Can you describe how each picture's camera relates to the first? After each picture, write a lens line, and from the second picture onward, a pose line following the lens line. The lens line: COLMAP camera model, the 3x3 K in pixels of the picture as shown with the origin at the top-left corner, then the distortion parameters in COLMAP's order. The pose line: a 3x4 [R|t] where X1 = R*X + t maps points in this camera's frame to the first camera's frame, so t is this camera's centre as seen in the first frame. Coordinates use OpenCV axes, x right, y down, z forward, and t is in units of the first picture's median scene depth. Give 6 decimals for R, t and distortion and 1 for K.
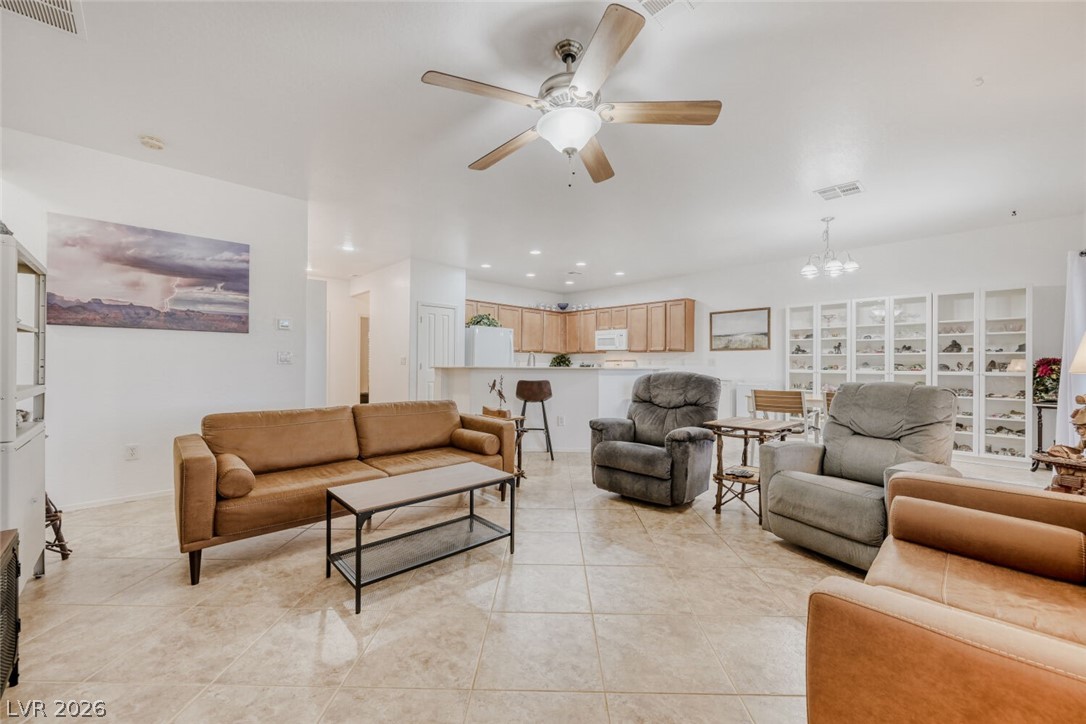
lens RADIAL K [[423.8, 0, 547.6], [0, 423.8, 361.5], [0, 0, 1]] dist [0.000251, -0.000325]
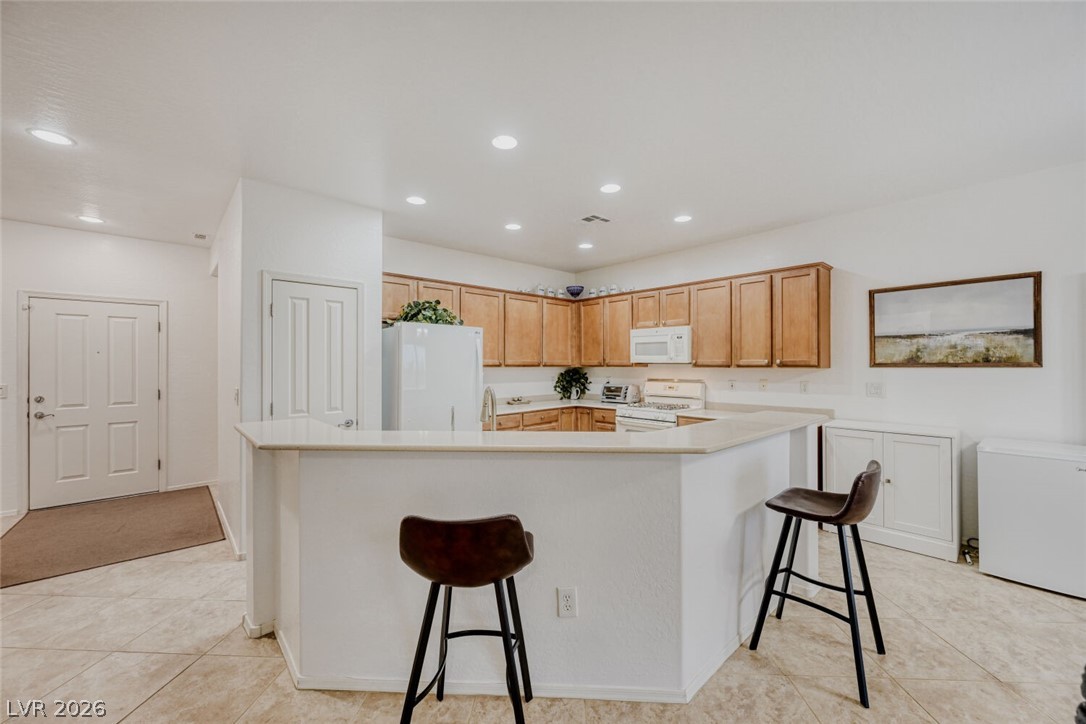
lens RADIAL K [[423.8, 0, 545.0], [0, 423.8, 364.5], [0, 0, 1]] dist [0.000251, -0.000325]
pose [[0.999155, -0.009014, -0.040104, 0.020395], [0.009330, 0.999927, 0.007700, -0.034427], [0.040032, -0.008067, 0.999166, 0.474589]]
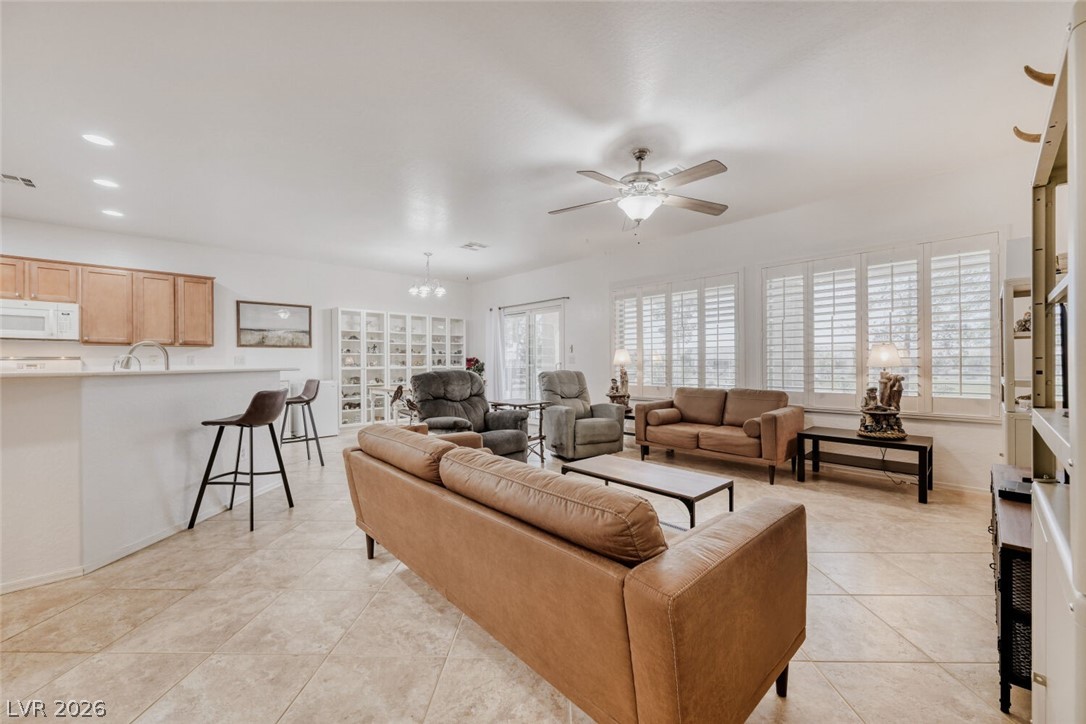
lens RADIAL K [[423.8, 0, 541.1], [0, 423.8, 364.2], [0, 0, 1]] dist [0.000251, -0.000325]
pose [[0.019873, -0.010500, 0.999747, -0.421071], [-0.000693, 0.999944, 0.010516, -0.000076], [-0.999802, -0.000902, 0.019864, 0.382721]]
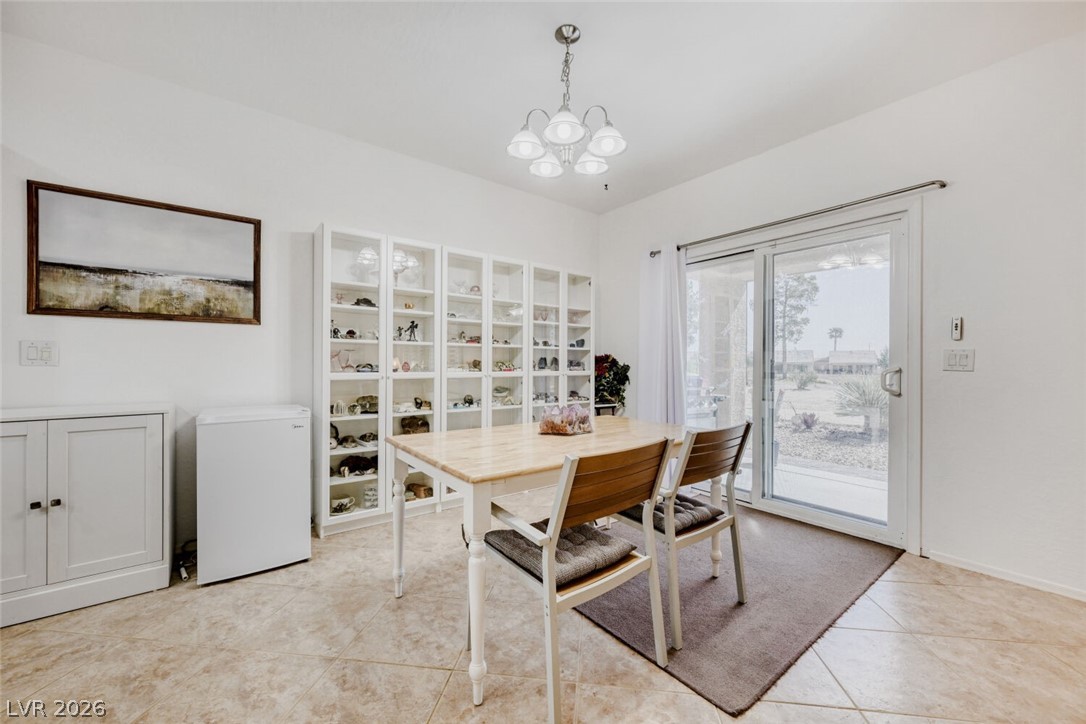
lens RADIAL K [[423.8, 0, 543.8], [0, 423.8, 362.6], [0, 0, 1]] dist [0.000251, -0.000325]
pose [[0.120197, -0.001120, 0.992749, 0.135672], [-0.010388, 0.999943, 0.002386, 0.004237], [-0.992696, -0.010600, 0.120178, 0.602000]]
